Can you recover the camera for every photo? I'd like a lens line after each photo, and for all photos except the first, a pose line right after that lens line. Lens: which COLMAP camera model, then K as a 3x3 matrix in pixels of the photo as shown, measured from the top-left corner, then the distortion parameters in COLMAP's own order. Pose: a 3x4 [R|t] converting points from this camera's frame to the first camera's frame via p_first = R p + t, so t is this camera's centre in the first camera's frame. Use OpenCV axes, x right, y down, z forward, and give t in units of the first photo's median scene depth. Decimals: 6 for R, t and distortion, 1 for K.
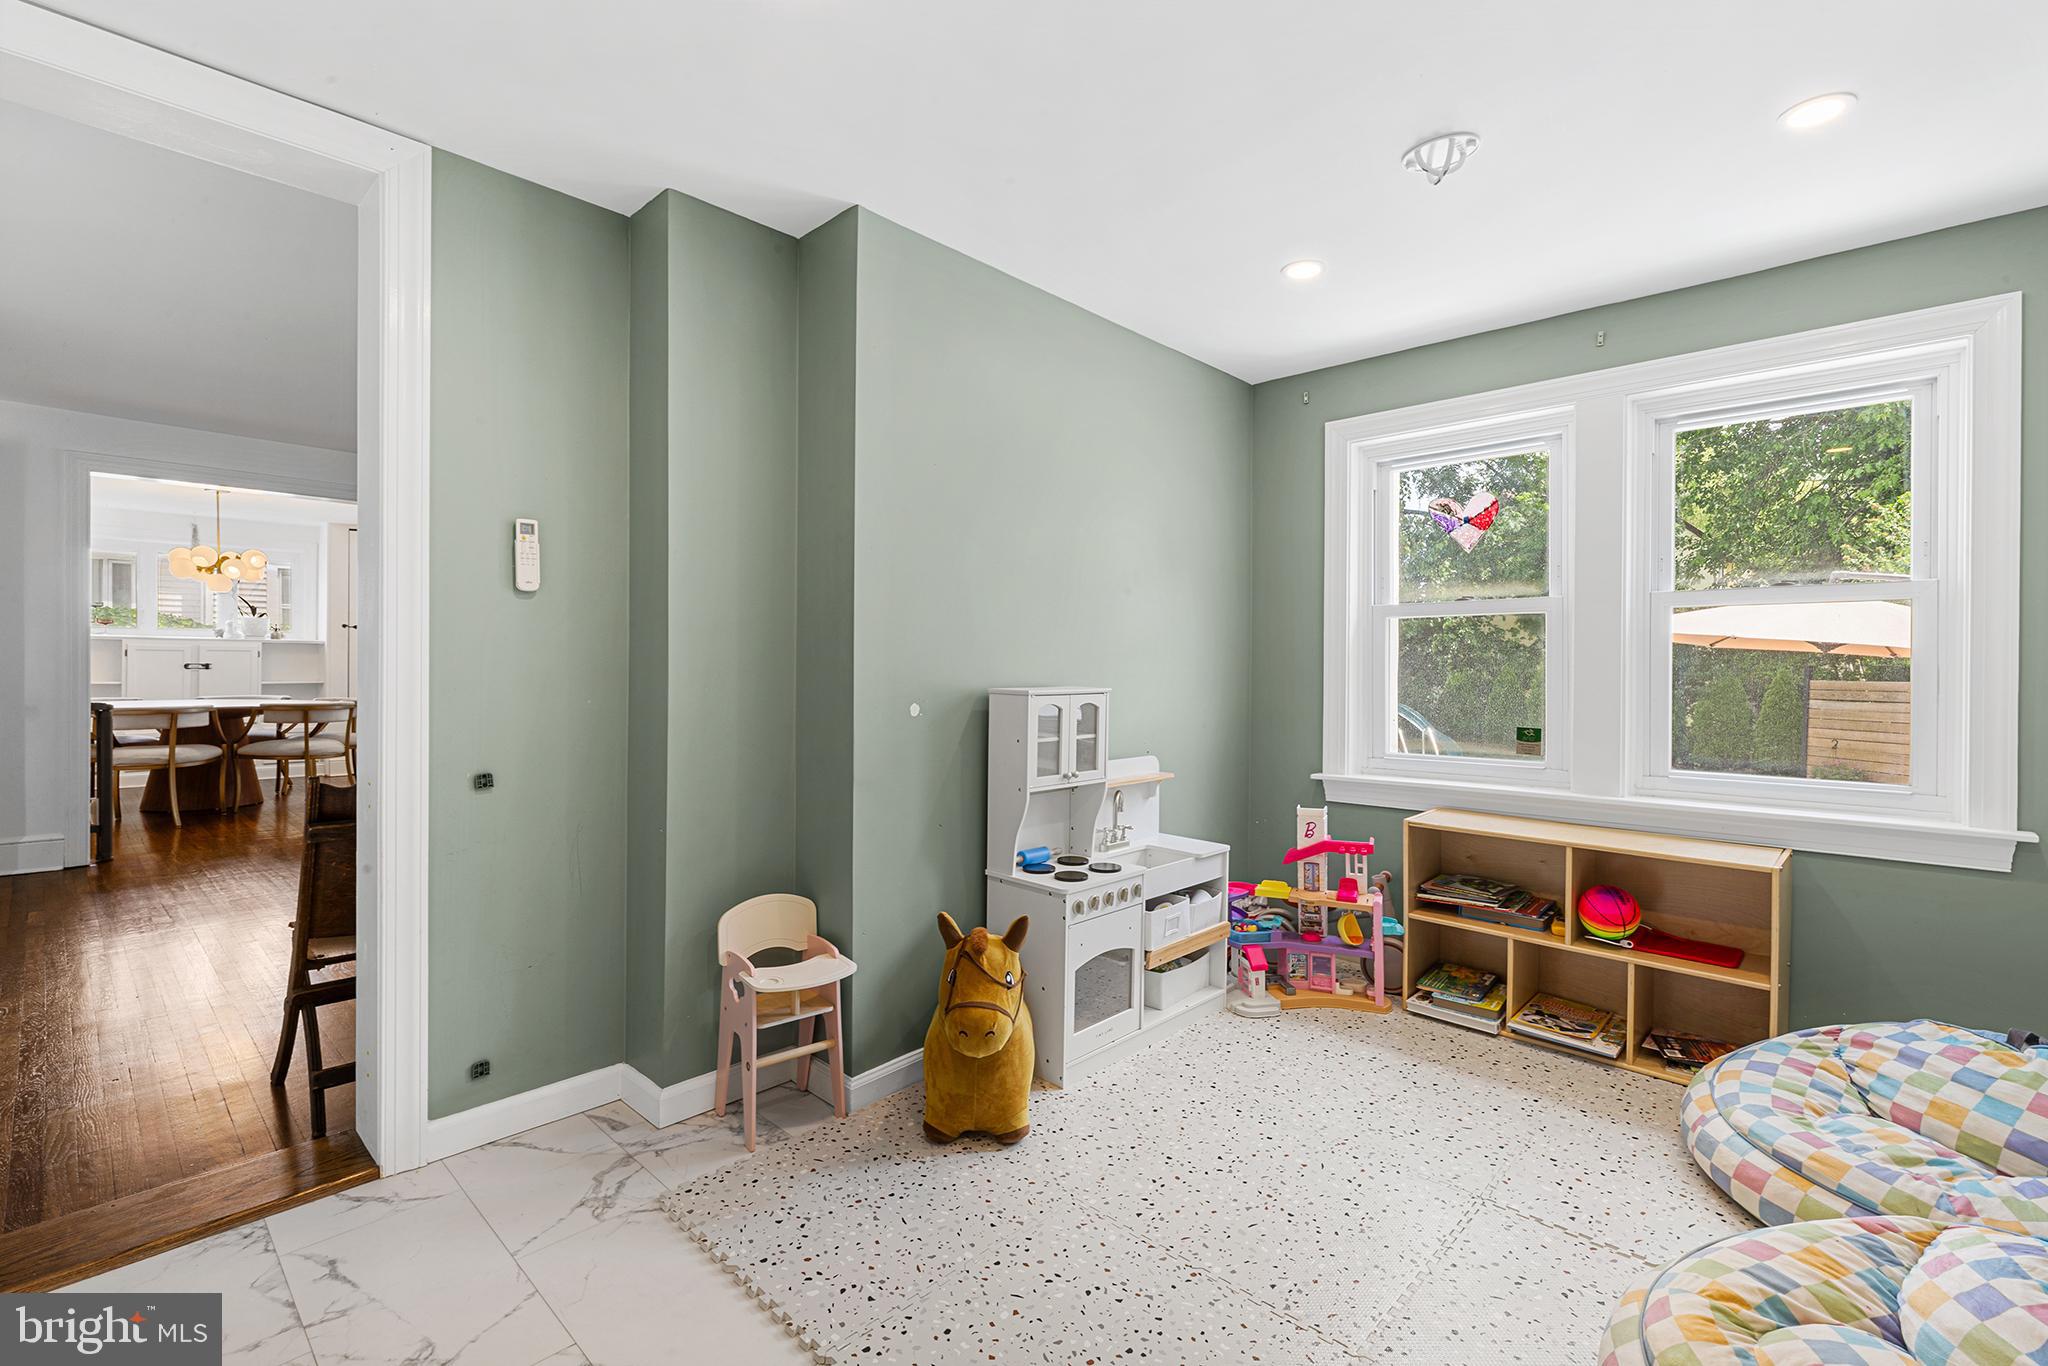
lens RADIAL K [[917.2, 0, 1024.6], [0, 917.2, 672.9], [0, 0, 1]] dist [0.001852, 0.000293]
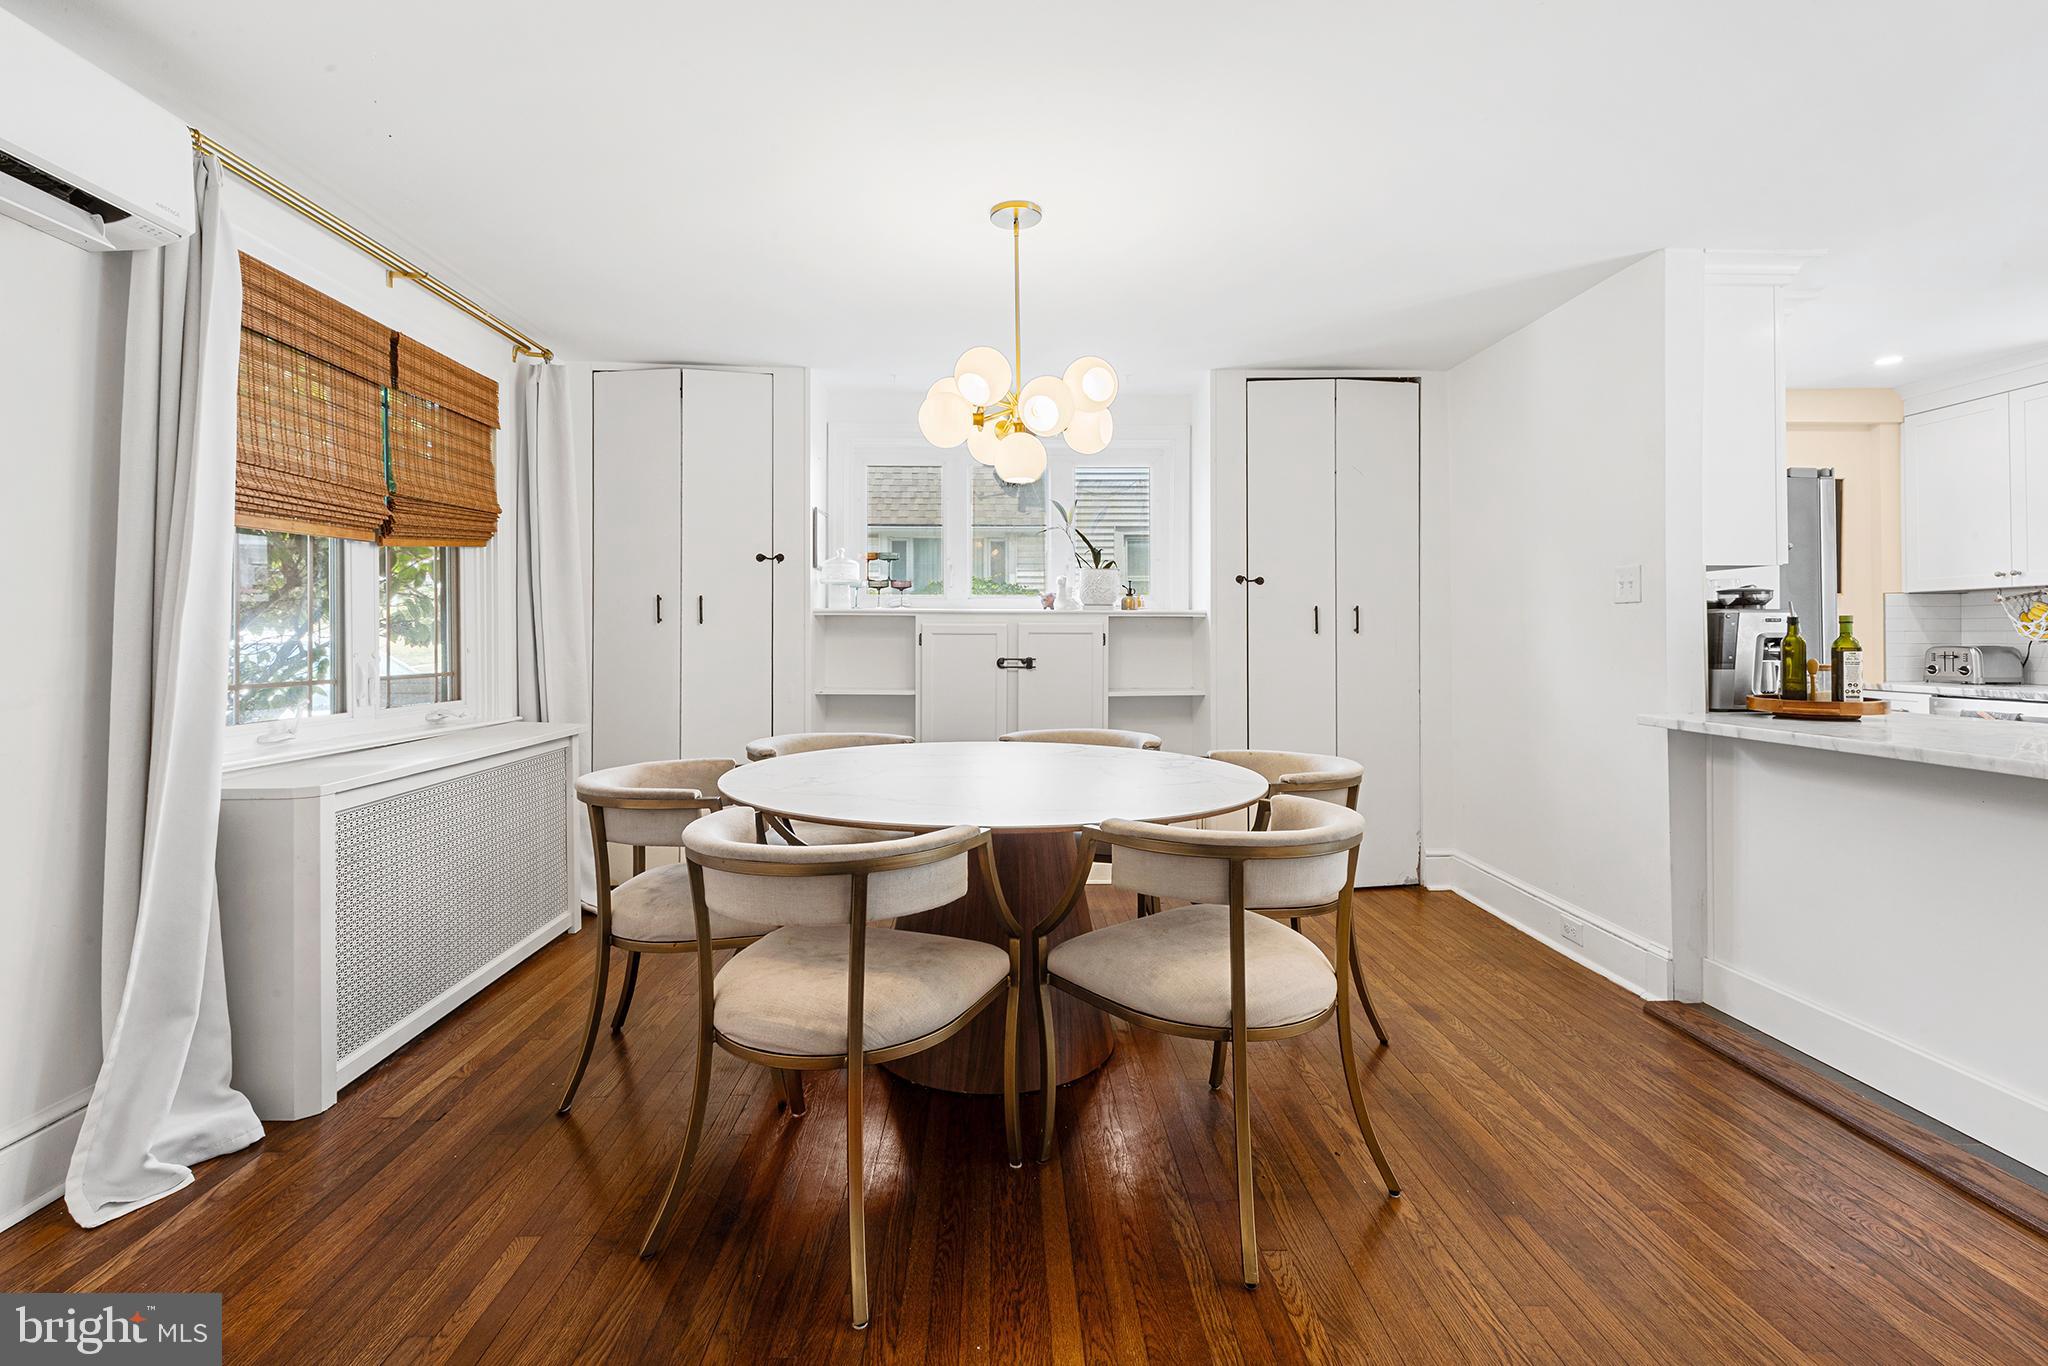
lens RADIAL K [[917.2, 0, 1021.0], [0, 917.2, 679.9], [0, 0, 1]] dist [0.001852, 0.000293]
pose [[0.707138, 0.021420, -0.706751, -0.486179], [0.002427, 0.999462, 0.032719, -0.013850], [0.707072, -0.024852, 0.706705, 0.583258]]
